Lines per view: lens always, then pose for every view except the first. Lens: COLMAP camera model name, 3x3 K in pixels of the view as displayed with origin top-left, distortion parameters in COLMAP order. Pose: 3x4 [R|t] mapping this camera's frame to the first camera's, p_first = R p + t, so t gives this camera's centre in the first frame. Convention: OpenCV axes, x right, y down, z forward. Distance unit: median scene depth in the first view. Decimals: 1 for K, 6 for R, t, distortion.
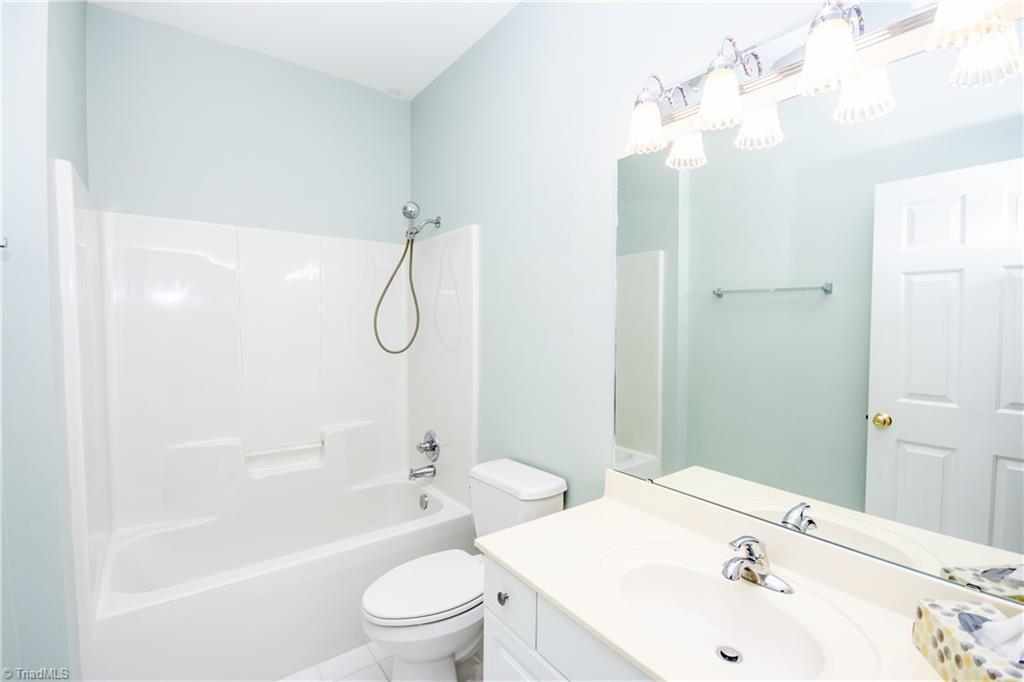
lens RADIAL K [[464.4, 0, 514.0], [0, 464.4, 342.3], [0, 0, 1]] dist [0.001081, -0.001943]
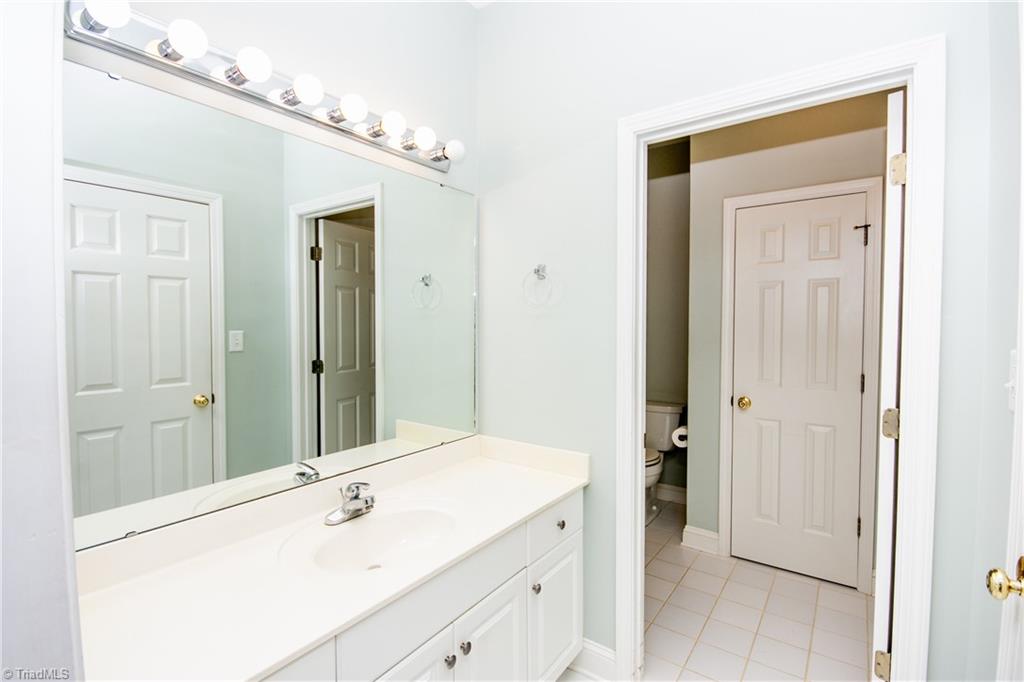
lens RADIAL K [[464.4, 0, 514.4], [0, 464.4, 337.1], [0, 0, 1]] dist [0.001081, -0.001943]
pose [[-0.260868, -0.046840, 0.964238, -0.365053], [0.028591, 0.998009, 0.056215, -0.025429], [-0.964951, 0.042233, -0.259009, 0.371128]]
